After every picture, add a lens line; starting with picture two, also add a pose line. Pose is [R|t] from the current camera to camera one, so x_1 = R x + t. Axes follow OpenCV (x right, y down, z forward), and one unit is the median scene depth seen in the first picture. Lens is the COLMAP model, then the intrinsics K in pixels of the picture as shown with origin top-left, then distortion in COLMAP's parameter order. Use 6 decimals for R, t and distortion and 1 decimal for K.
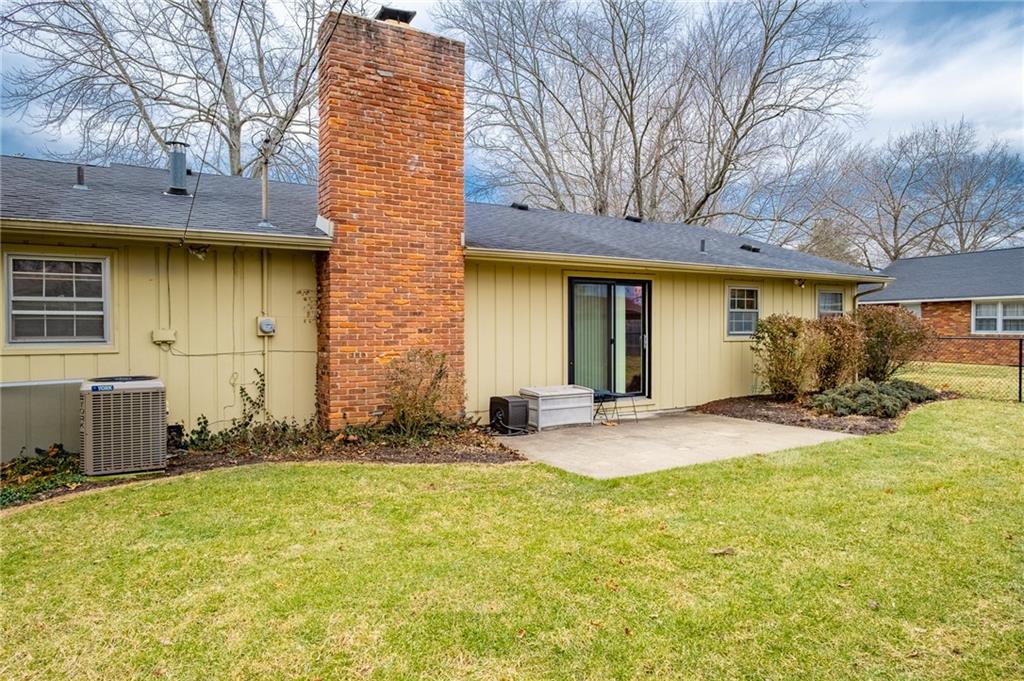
lens RADIAL K [[647.3, 0, 508.0], [0, 647.3, 339.5], [0, 0, 1]] dist [-0.006157, -0.001479]
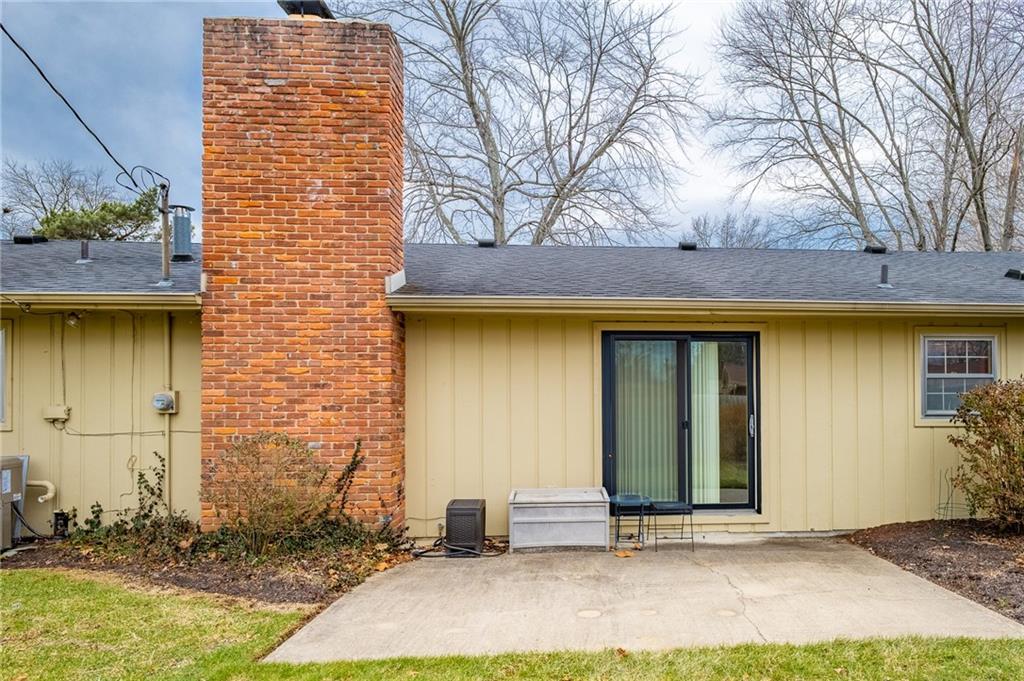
lens RADIAL K [[702.6, 0, 512.1], [0, 702.6, 392.0], [0, 0, 1]] dist [-0.003620, -0.001309]
pose [[0.898066, -0.006341, -0.439814, 0.426610], [-0.008605, 0.999451, -0.031980, -0.007832], [0.439776, 0.032505, 0.897519, 0.354915]]
